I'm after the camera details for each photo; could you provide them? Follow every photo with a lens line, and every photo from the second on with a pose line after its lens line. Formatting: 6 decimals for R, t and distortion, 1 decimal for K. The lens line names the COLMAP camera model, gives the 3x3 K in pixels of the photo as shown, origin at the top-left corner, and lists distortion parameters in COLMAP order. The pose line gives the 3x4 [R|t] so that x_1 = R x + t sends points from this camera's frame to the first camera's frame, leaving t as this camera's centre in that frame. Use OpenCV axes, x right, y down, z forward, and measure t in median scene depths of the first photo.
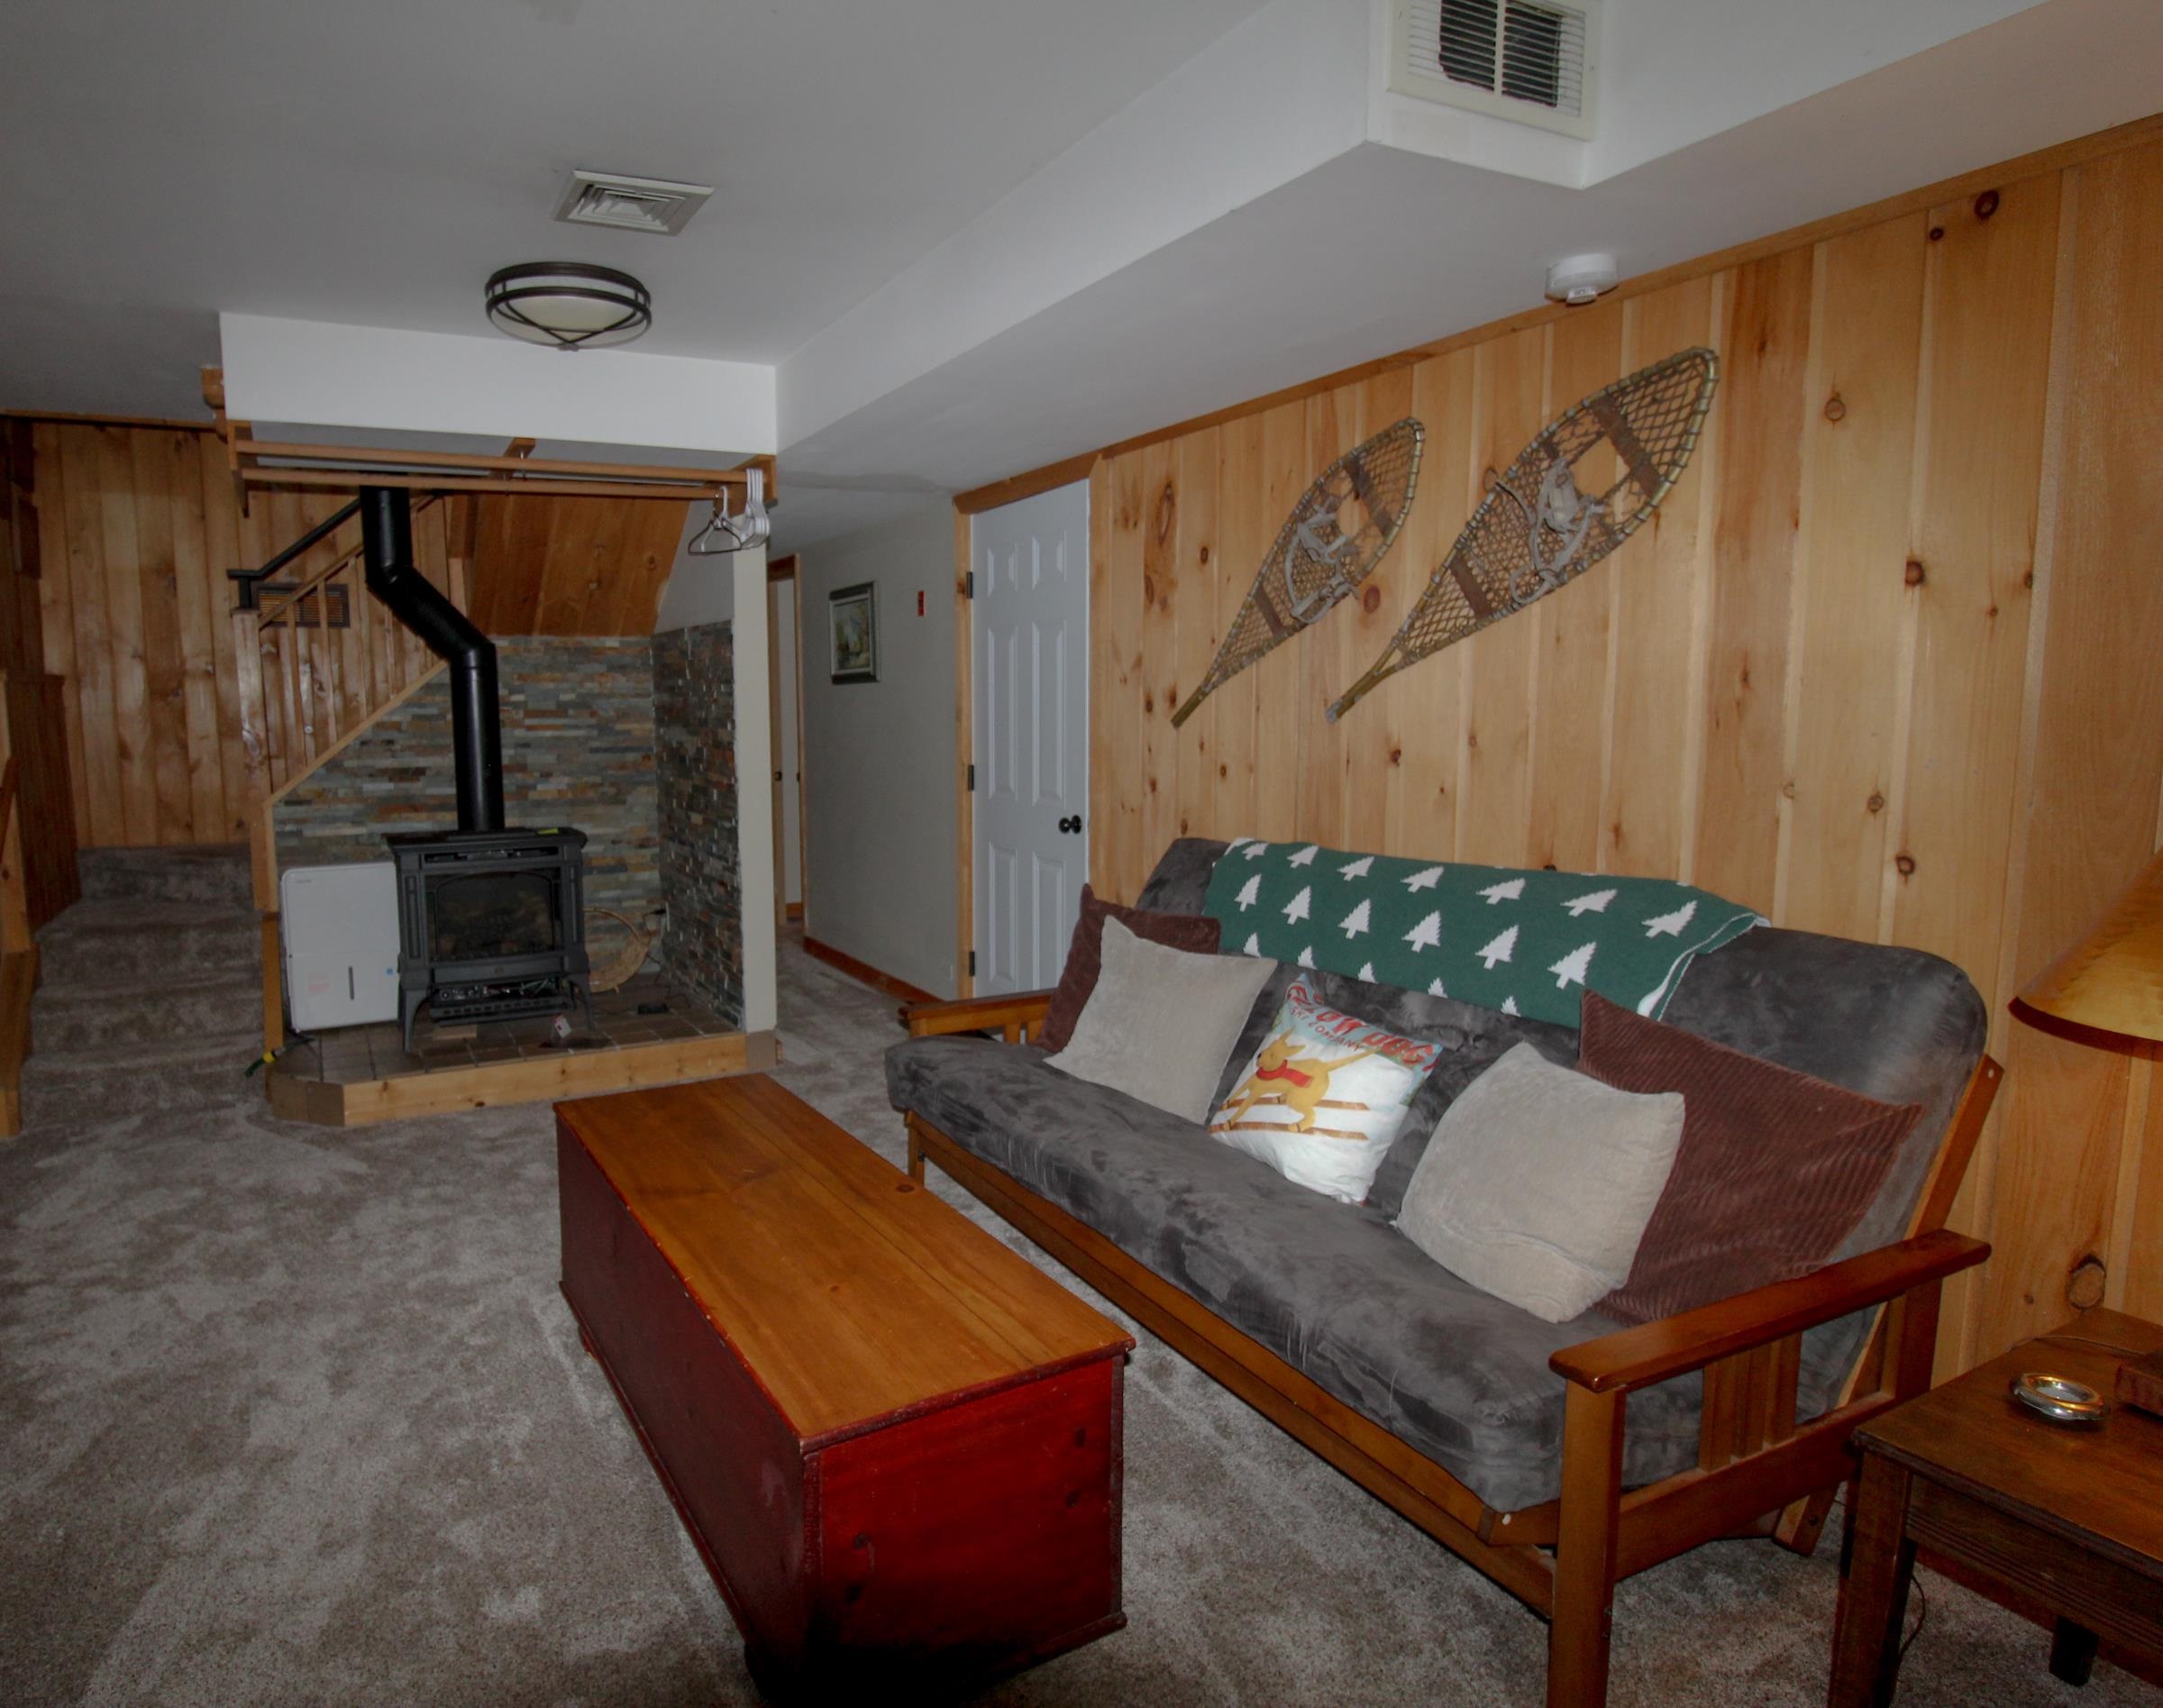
lens RADIAL K [[1403.9, 0, 1081.5], [0, 1403.9, 854.0], [0, 0, 1]] dist [-0.001725, -0.000384]
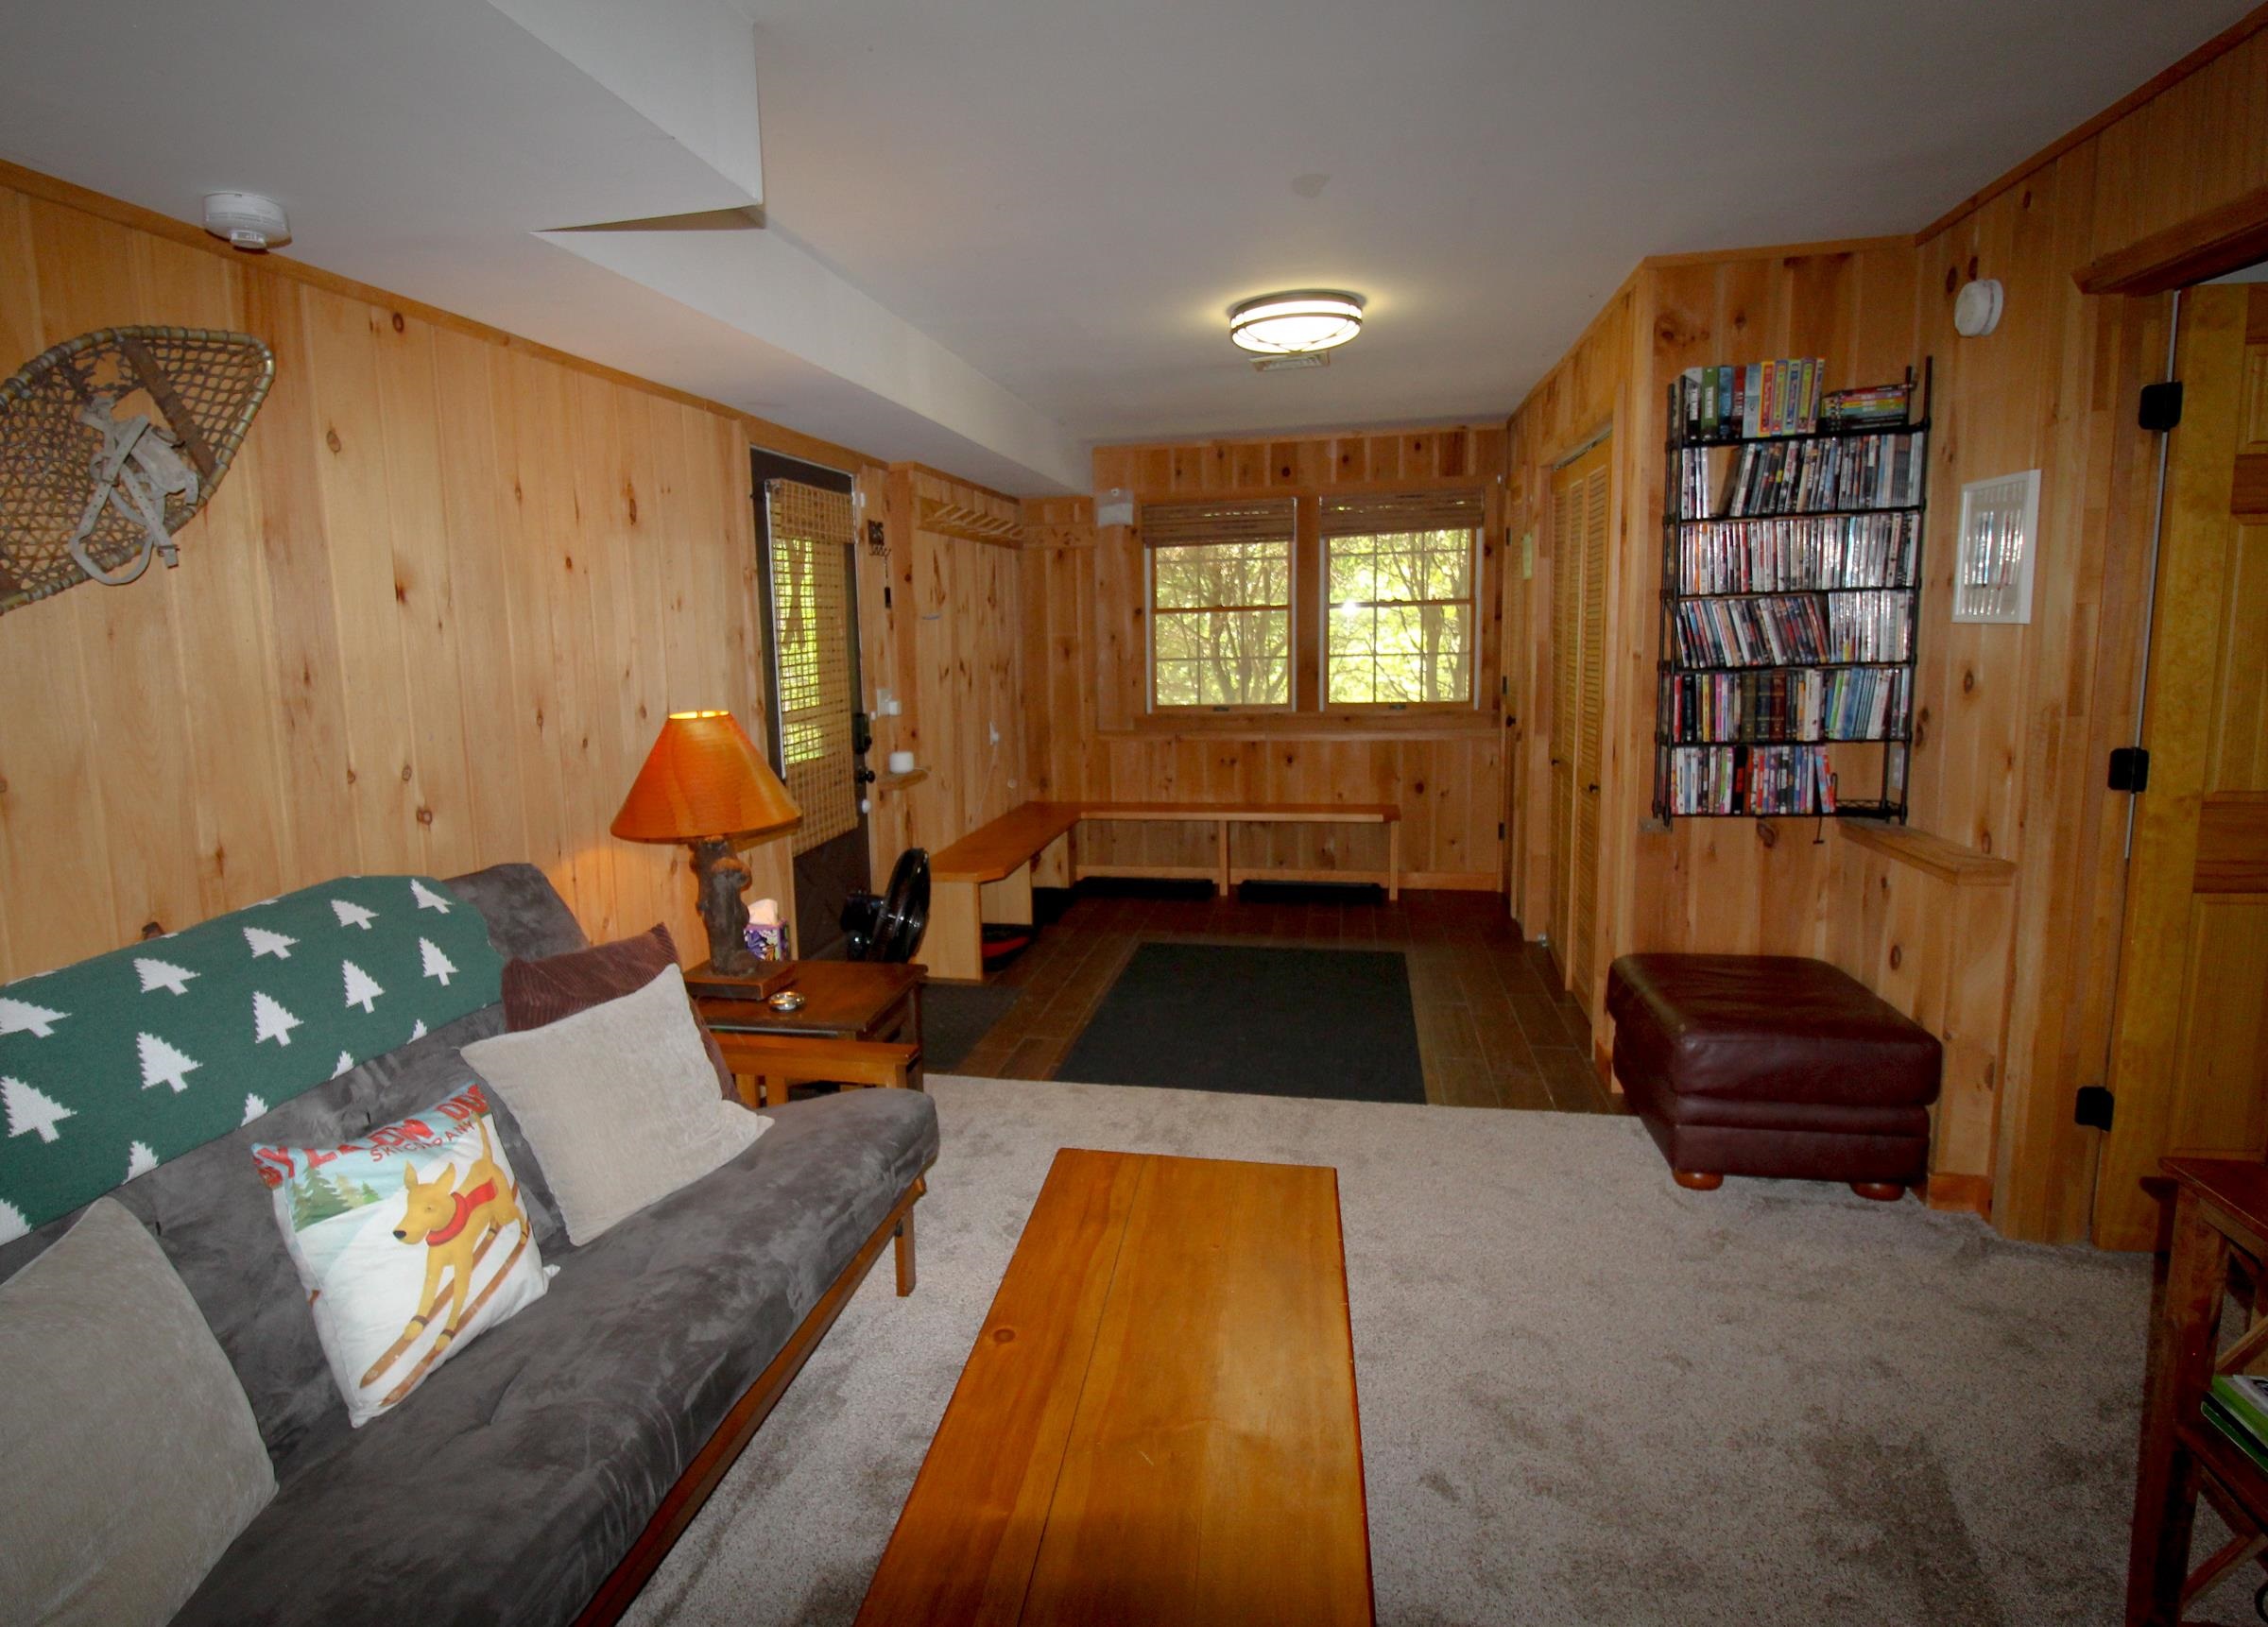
lens RADIAL K [[1166.5, 0, 1134.0], [0, 1166.5, 813.5], [0, 0, 1]] dist [-0.000265, -0.000099]
pose [[-0.758466, -0.075360, 0.647340, -0.571604], [0.114566, 0.962406, 0.246271, -0.164474], [-0.641563, 0.260951, -0.721319, 1.243027]]
